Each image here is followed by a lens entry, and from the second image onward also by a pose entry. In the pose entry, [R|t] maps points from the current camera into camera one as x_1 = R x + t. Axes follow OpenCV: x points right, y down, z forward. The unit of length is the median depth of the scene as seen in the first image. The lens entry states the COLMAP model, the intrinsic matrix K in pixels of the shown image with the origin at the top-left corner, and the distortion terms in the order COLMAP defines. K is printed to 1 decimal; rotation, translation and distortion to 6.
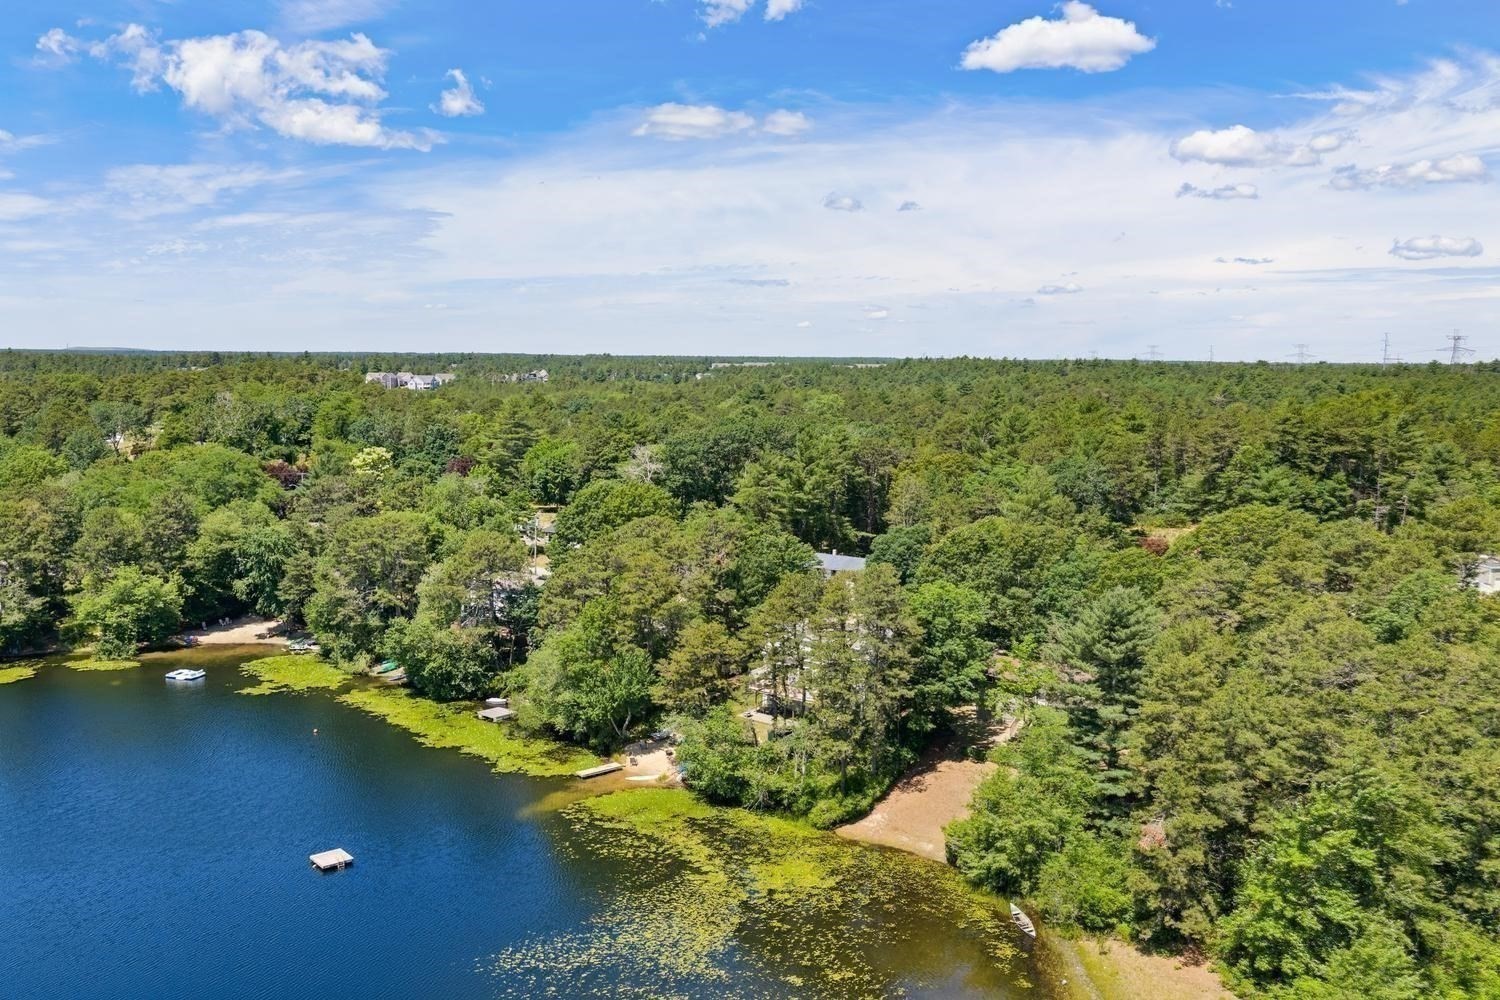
lens RADIAL K [[1227.6, 0, 750.0], [0, 1227.6, 500.0], [0, 0, 1]] dist [0.005913, -0.000096]
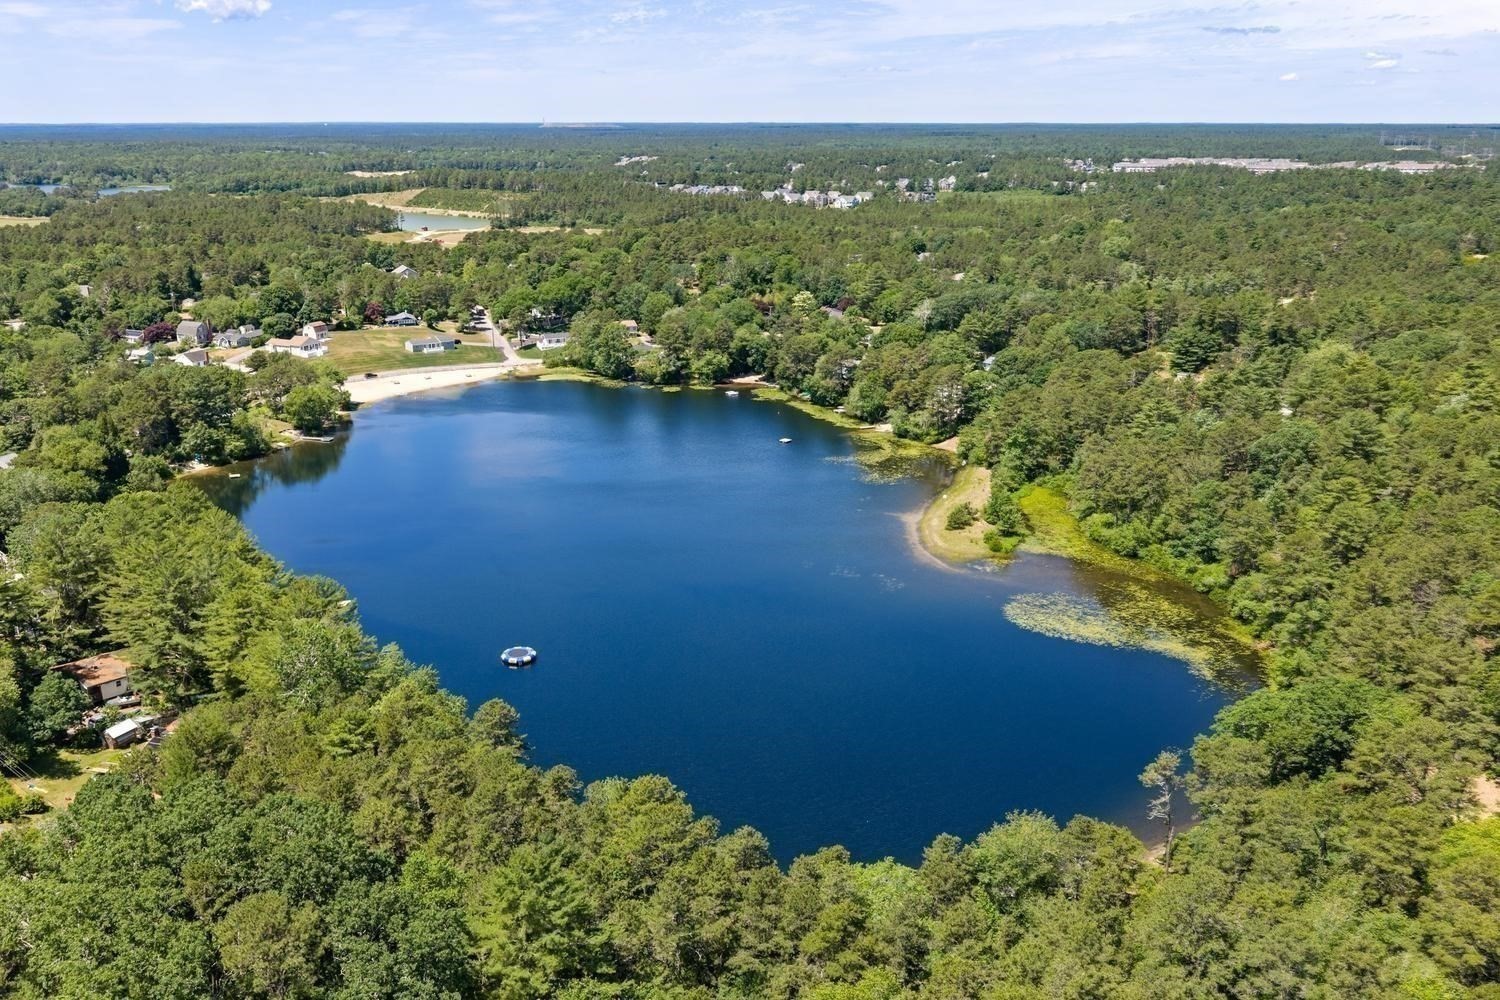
lens RADIAL K [[1227.6, 0, 750.0], [0, 1227.6, 500.0], [0, 0, 1]] dist [0.005913, -0.000096]
pose [[0.940616, 0.082628, -0.329262, 0.504169], [-0.022112, 0.982779, 0.183458, -0.126619], [0.338750, -0.165283, 0.926245, -1.587223]]
